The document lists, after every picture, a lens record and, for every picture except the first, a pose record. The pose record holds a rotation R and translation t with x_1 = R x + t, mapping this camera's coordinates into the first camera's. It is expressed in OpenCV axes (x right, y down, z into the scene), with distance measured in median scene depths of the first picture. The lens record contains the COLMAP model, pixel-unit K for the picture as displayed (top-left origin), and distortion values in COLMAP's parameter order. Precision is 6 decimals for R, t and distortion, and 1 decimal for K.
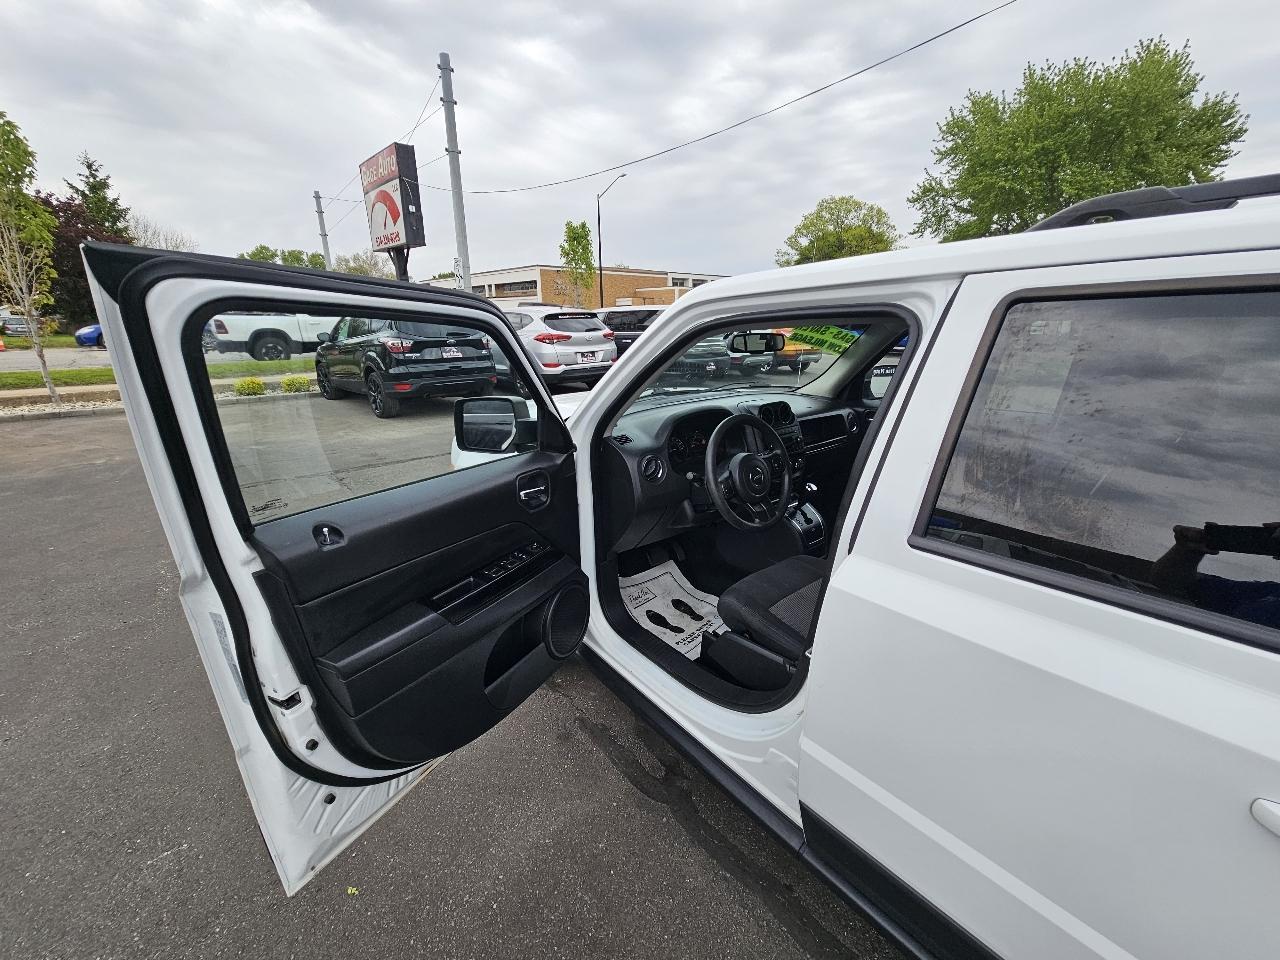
lens RADIAL K [[518.3, 0, 640.0], [0, 518.3, 483.5], [0, 0, 1]] dist [0.001971, -0.001738]
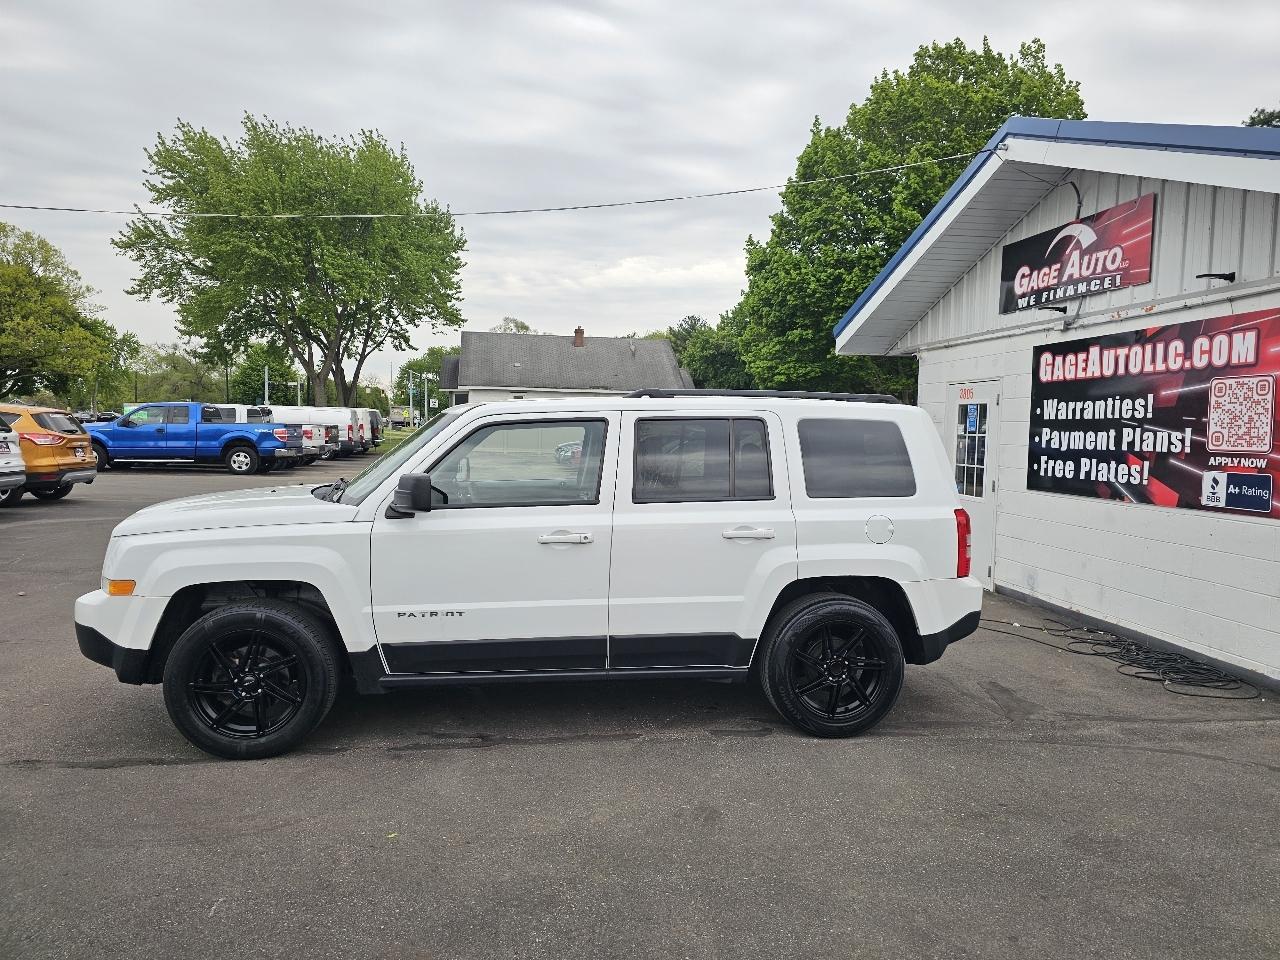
lens RADIAL K [[853.2, 0, 654.2], [0, 853.2, 479.6], [0, 0, 1]] dist [0.053887, -0.046474]
pose [[0.519705, -0.046210, 0.853095, -0.185136], [0.245286, 0.964568, -0.097180, 0.026253], [-0.818377, 0.259758, 0.512625, -0.082014]]
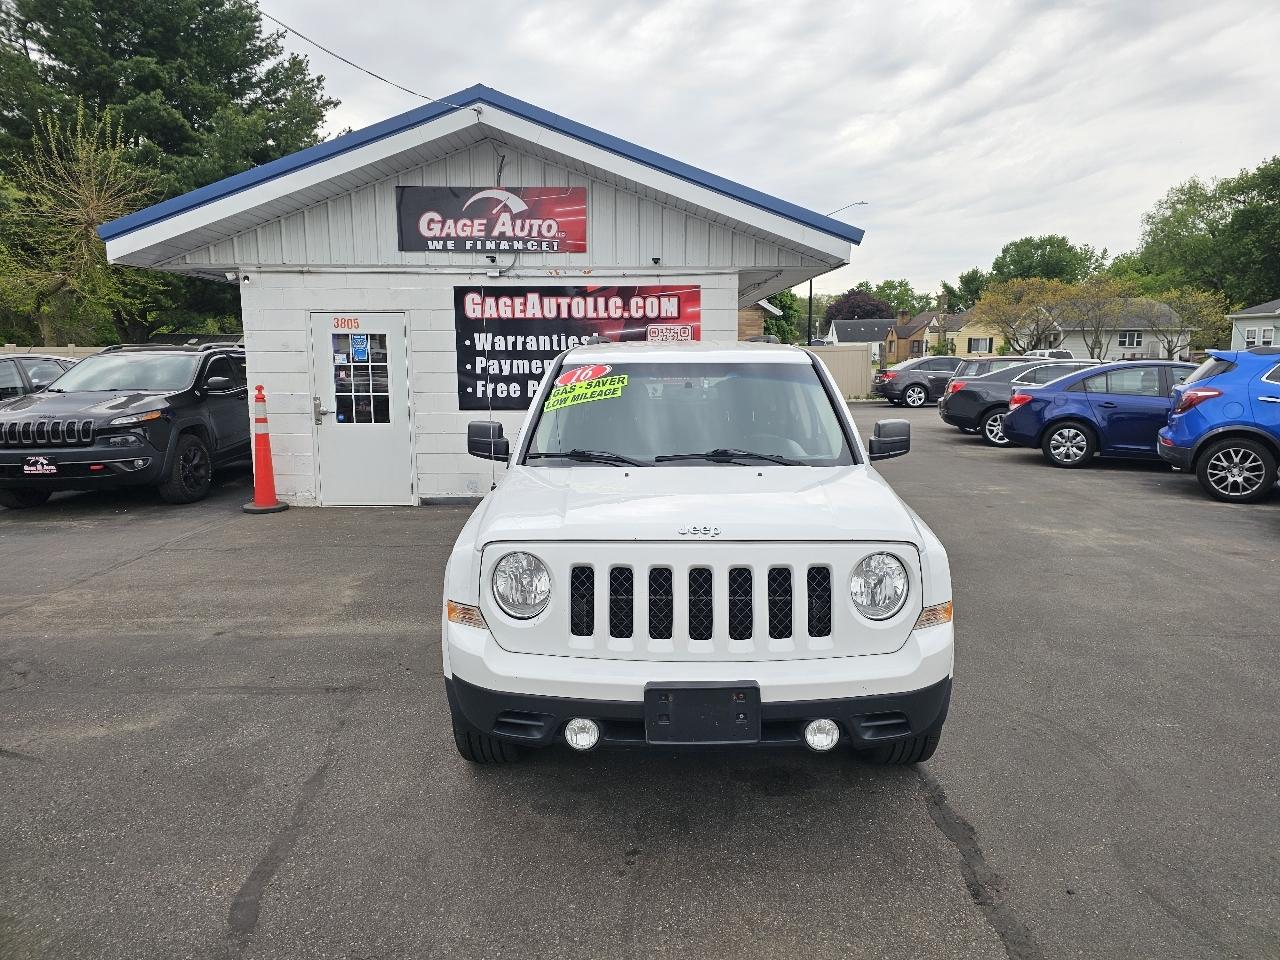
lens RADIAL K [[853.2, 0, 653.2], [0, 853.2, 475.4], [0, 0, 1]] dist [0.053887, -0.046474]
pose [[-0.769218, -0.092841, 0.632206, -0.123852], [0.195542, 0.907721, 0.371221, -0.108688], [-0.608332, 0.409173, -0.680081, 0.317416]]
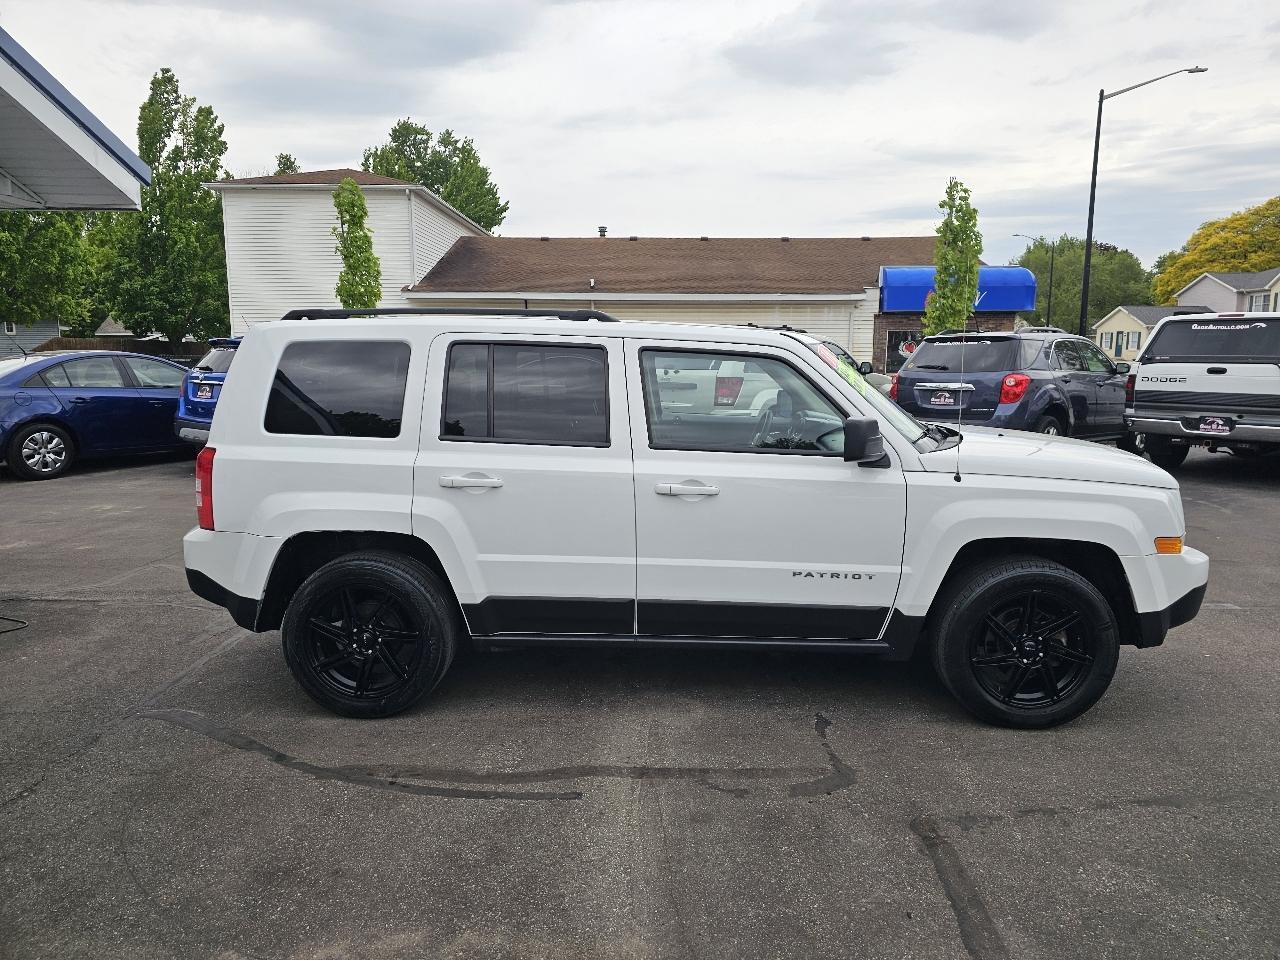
lens RADIAL K [[853.2, 0, 640.9], [0, 853.2, 473.5], [0, 0, 1]] dist [0.053887, -0.046474]
pose [[-0.657847, 0.107990, -0.745370, 0.268581], [-0.234225, 0.911257, 0.338746, -0.083094], [0.715805, 0.397427, -0.574174, 0.253810]]
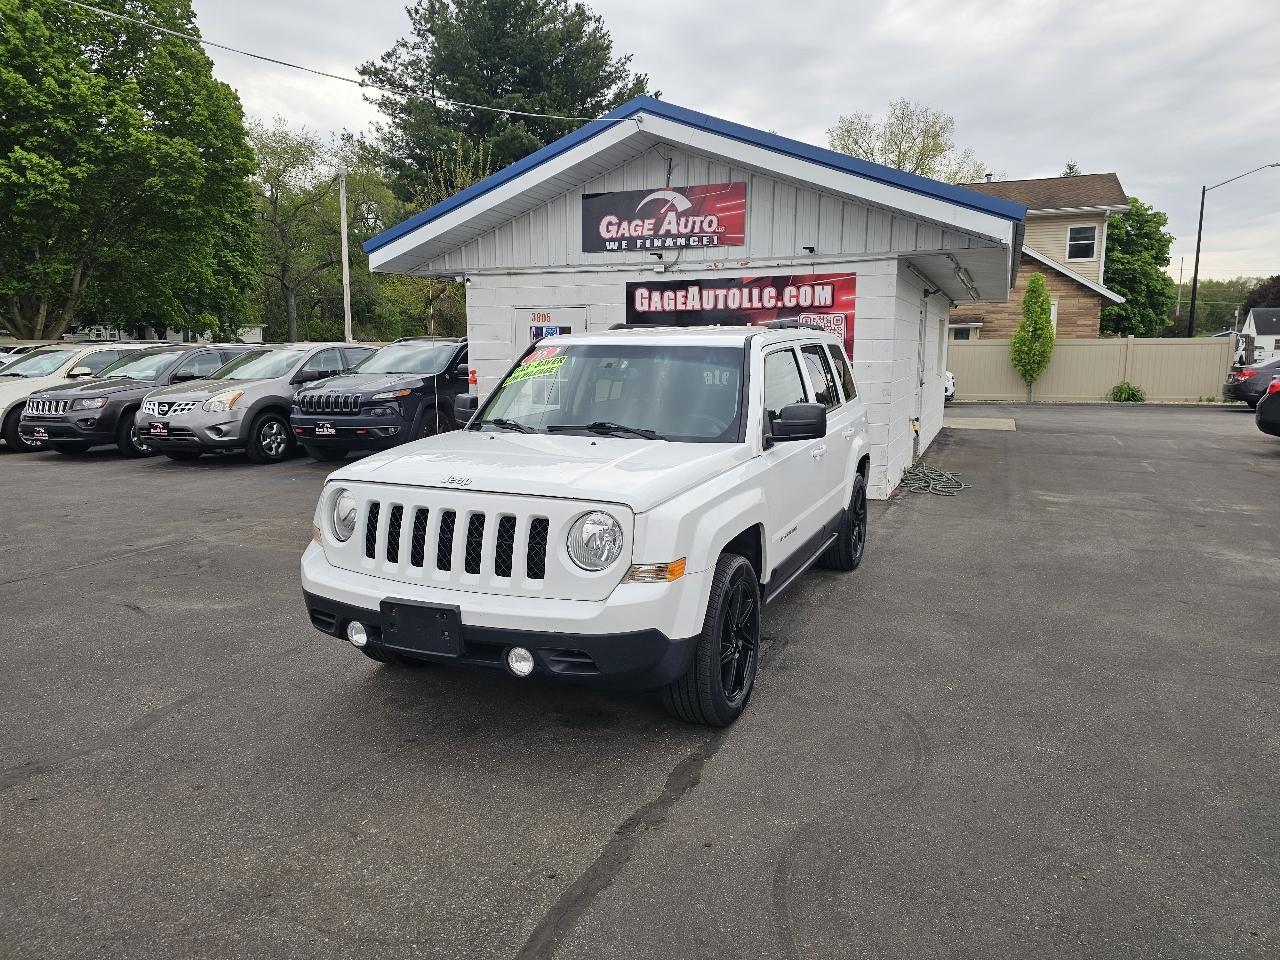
lens RADIAL K [[853.2, 0, 634.6], [0, 853.2, 474.7], [0, 0, 1]] dist [0.053887, -0.046474]
pose [[-0.441505, -0.136061, 0.886883, -0.223269], [0.272311, 0.921496, 0.276932, -0.079761], [-0.854939, 0.363775, -0.369794, 0.239166]]
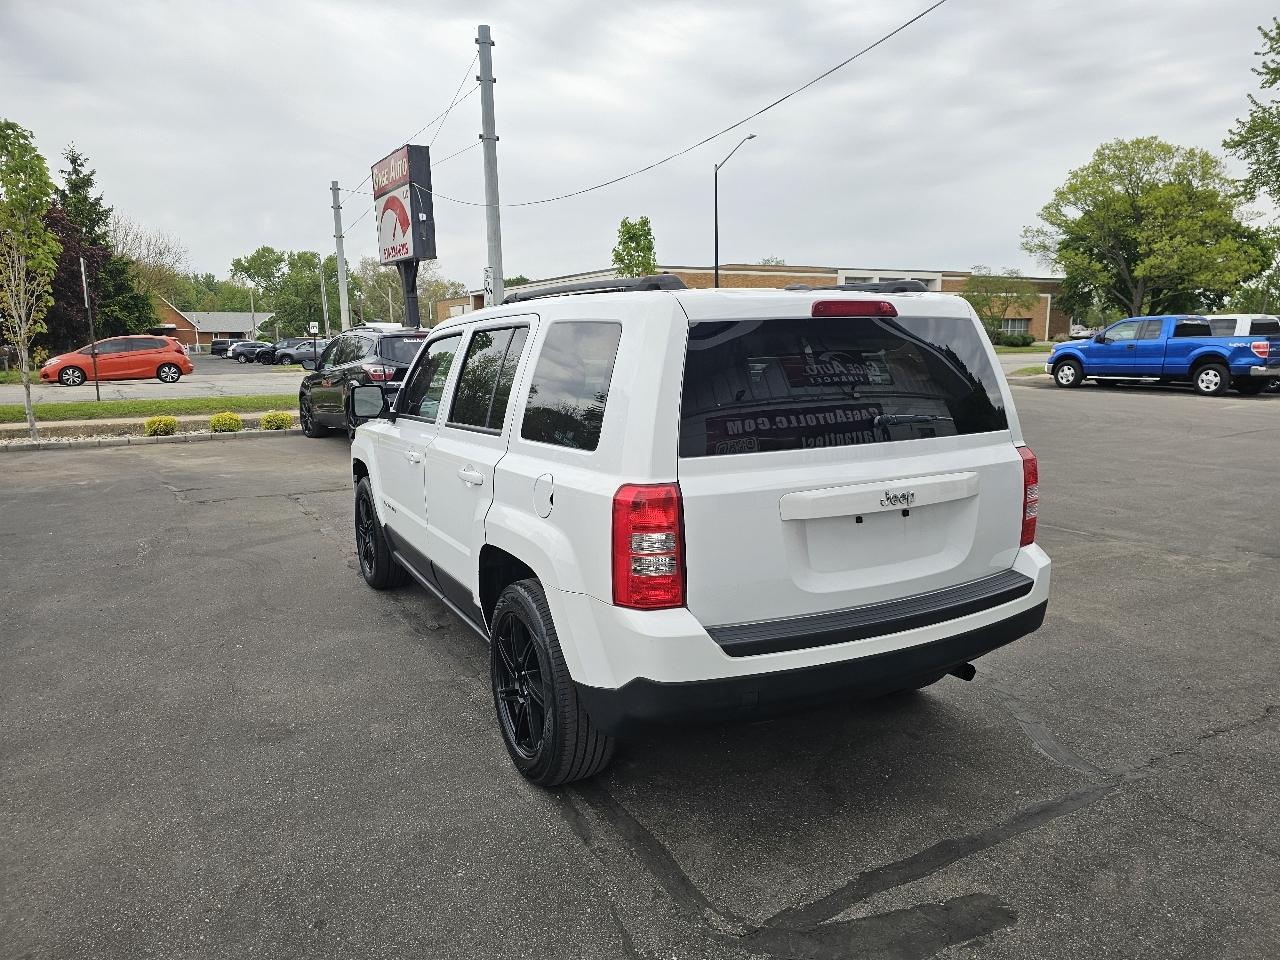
lens RADIAL K [[853.2, 0, 645.8], [0, 853.2, 495.9], [0, 0, 1]] dist [0.053887, -0.046474]
pose [[0.982263, 0.020007, -0.186440, 0.127213], [-0.043960, 0.991152, -0.125241, 0.052726], [0.182285, 0.131215, 0.974451, -0.159773]]
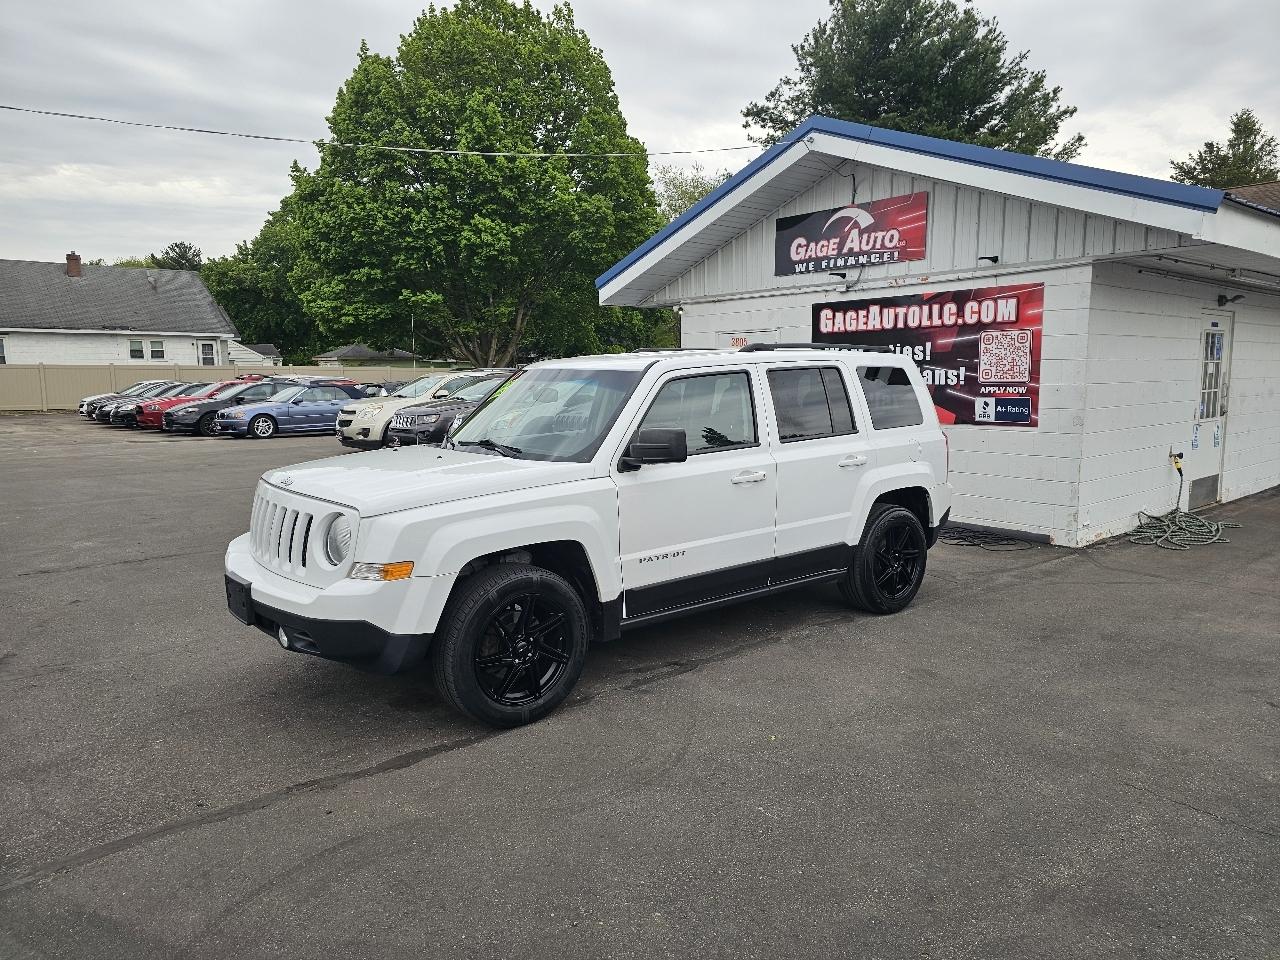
lens RADIAL K [[853.2, 0, 647.1], [0, 853.2, 475.7], [0, 0, 1]] dist [0.053887, -0.046474]
pose [[0.004147, -0.123958, 0.992279, -0.269722], [0.312029, 0.942905, 0.116486, -0.032125], [-0.950064, 0.309136, 0.042588, 0.091780]]
